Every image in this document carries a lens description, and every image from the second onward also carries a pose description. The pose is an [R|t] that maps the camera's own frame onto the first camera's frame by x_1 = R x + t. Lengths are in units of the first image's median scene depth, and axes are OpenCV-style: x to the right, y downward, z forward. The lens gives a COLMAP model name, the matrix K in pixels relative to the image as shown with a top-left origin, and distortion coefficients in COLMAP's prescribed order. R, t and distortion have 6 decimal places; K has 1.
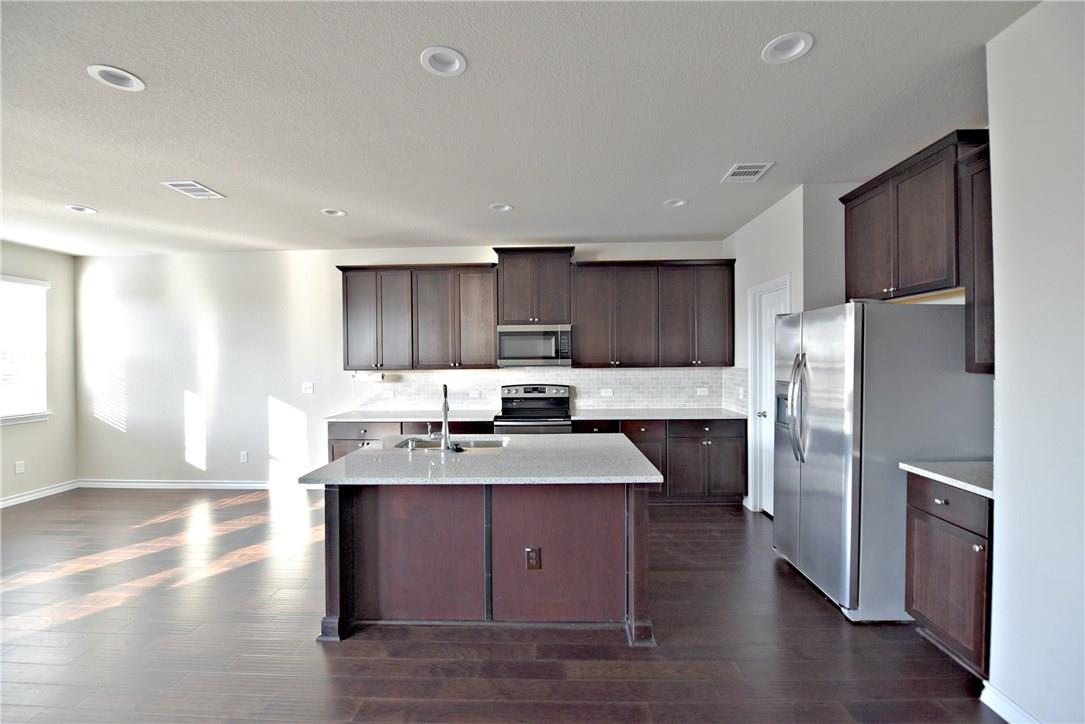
lens RADIAL K [[431.9, 0, 546.1], [0, 431.9, 362.5], [0, 0, 1]] dist [-0.014886, -0.000684]
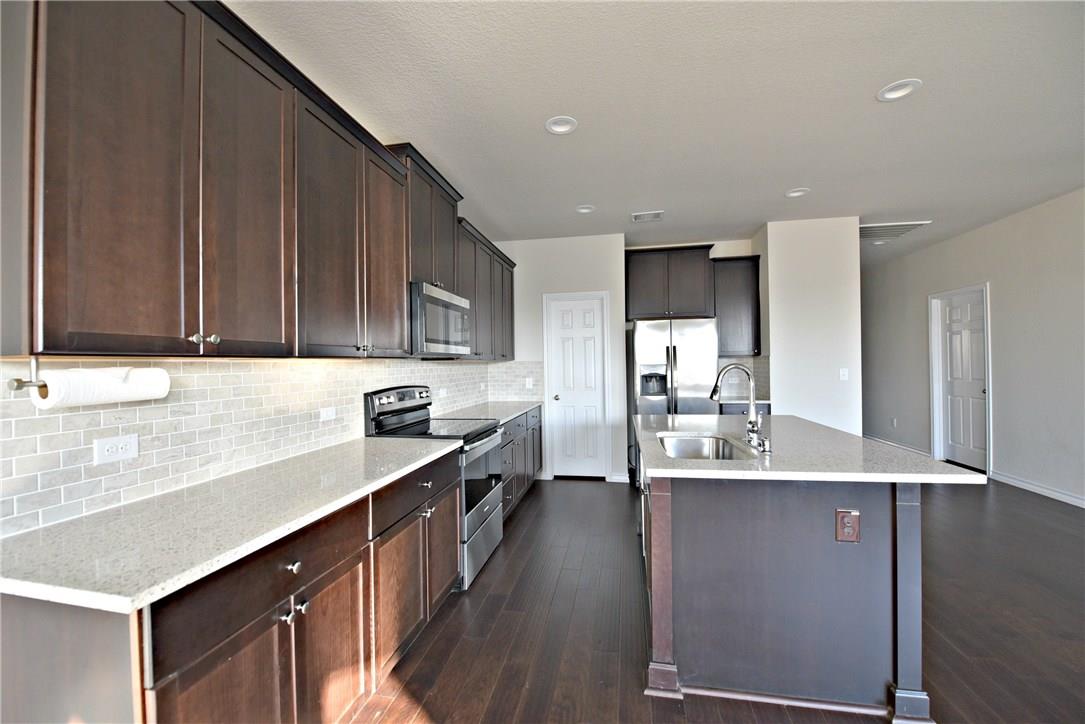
lens RADIAL K [[431.9, 0, 545.8], [0, 431.9, 360.2], [0, 0, 1]] dist [-0.014886, -0.000684]
pose [[0.139869, 0.016057, 0.990040, -0.602152], [0.023961, 0.999521, -0.019596, 0.030155], [-0.989880, 0.026463, 0.139417, 0.706162]]
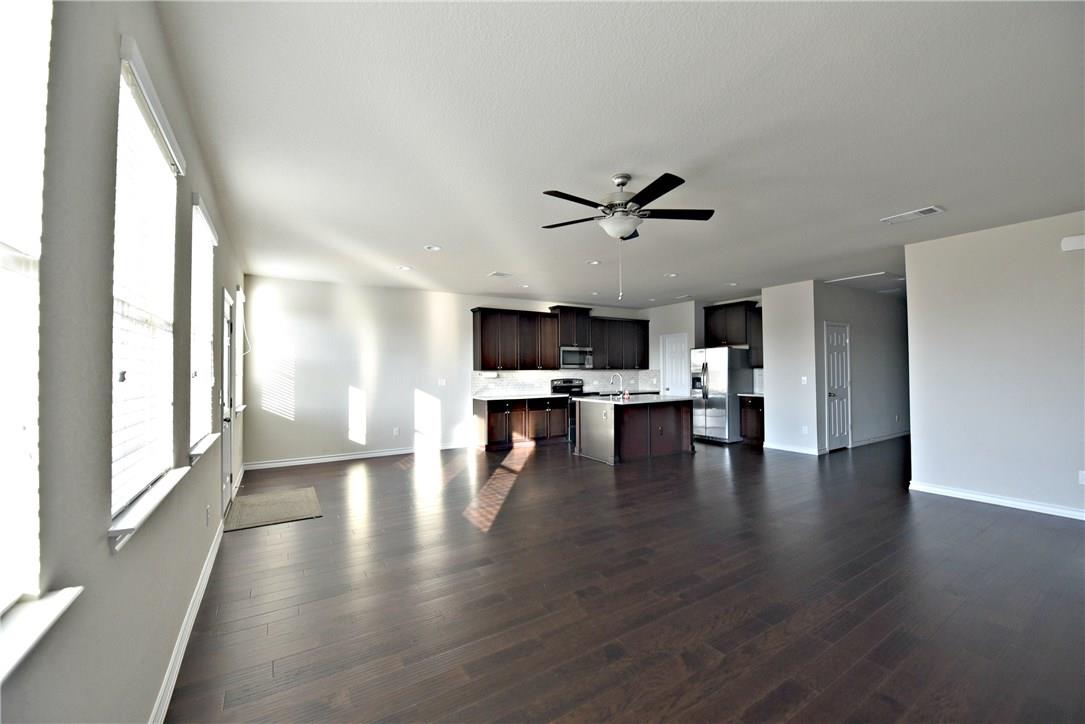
lens RADIAL K [[431.9, 0, 544.0], [0, 431.9, 361.6], [0, 0, 1]] dist [-0.014886, -0.000684]
pose [[0.829580, 0.015952, 0.558160, -1.135258], [0.004945, 0.999343, -0.035910, 0.042837], [-0.558366, 0.032551, 0.828956, -0.478530]]
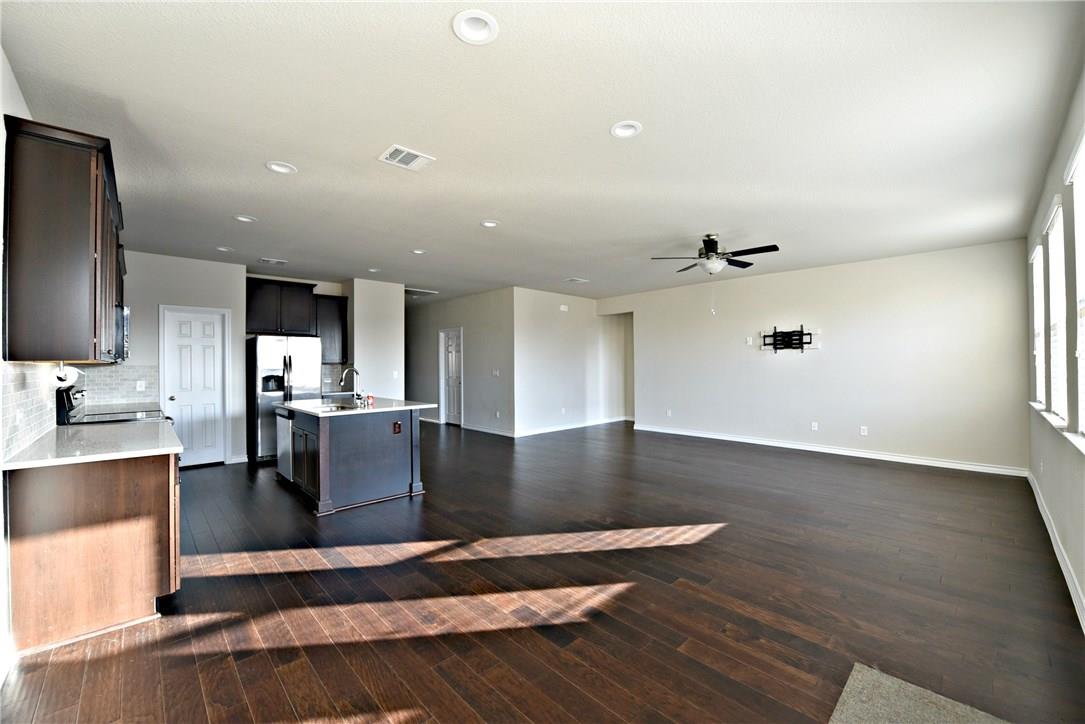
lens RADIAL K [[431.9, 0, 548.0], [0, 431.9, 362.5], [0, 0, 1]] dist [-0.014886, -0.000684]
pose [[-0.724321, 0.020052, 0.689171, -1.090225], [0.022714, 0.999728, -0.005215, 0.033064], [-0.689089, 0.011876, -0.724580, 0.957792]]
